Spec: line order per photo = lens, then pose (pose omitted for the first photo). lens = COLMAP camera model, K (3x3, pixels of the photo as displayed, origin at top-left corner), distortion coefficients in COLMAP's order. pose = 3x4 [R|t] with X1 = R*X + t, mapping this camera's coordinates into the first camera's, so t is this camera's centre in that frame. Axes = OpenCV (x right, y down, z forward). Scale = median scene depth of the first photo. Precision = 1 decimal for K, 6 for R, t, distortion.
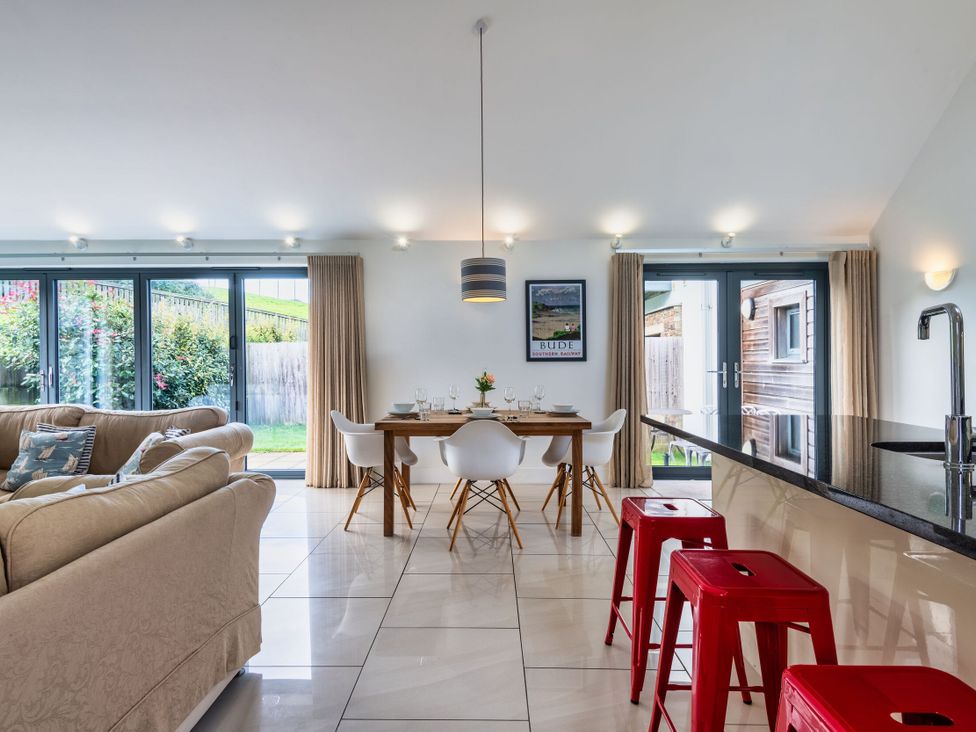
lens RADIAL K [[560.9, 0, 486.2], [0, 560.9, 366.6], [0, 0, 1]] dist [0.000838, 0.000030]
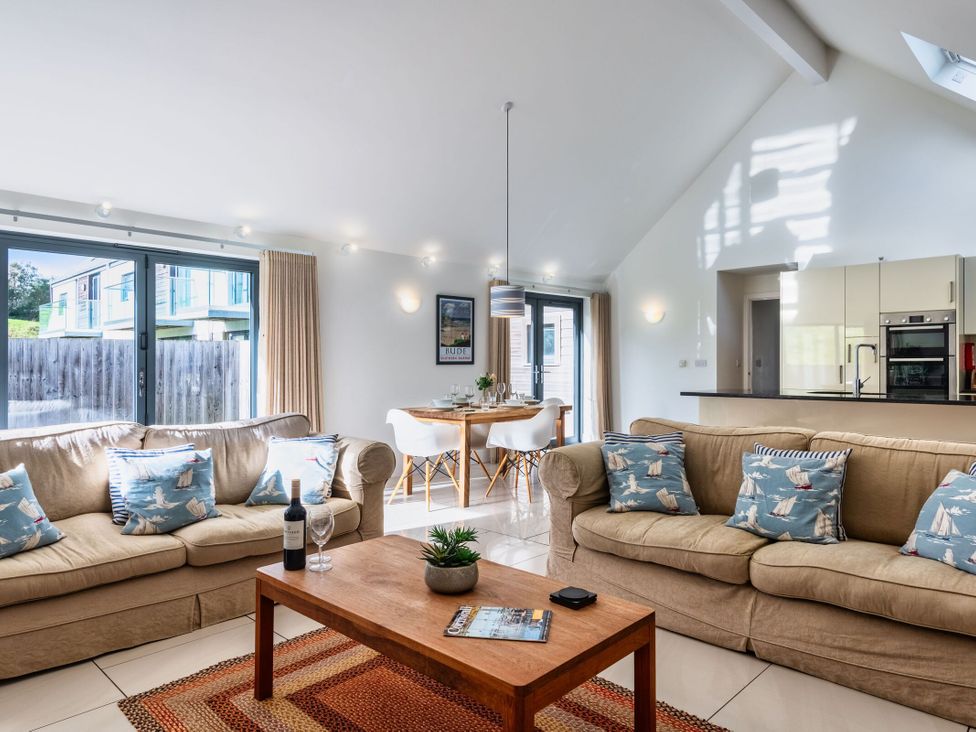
lens RADIAL K [[646.0, 0, 488.3], [0, 646.0, 362.4], [0, 0, 1]] dist [0.001258, 0.001376]
pose [[0.681533, 0.001891, 0.731785, -0.829475], [0.007109, 0.999932, -0.009205, -0.001130], [-0.731753, 0.011475, 0.681474, 0.018078]]
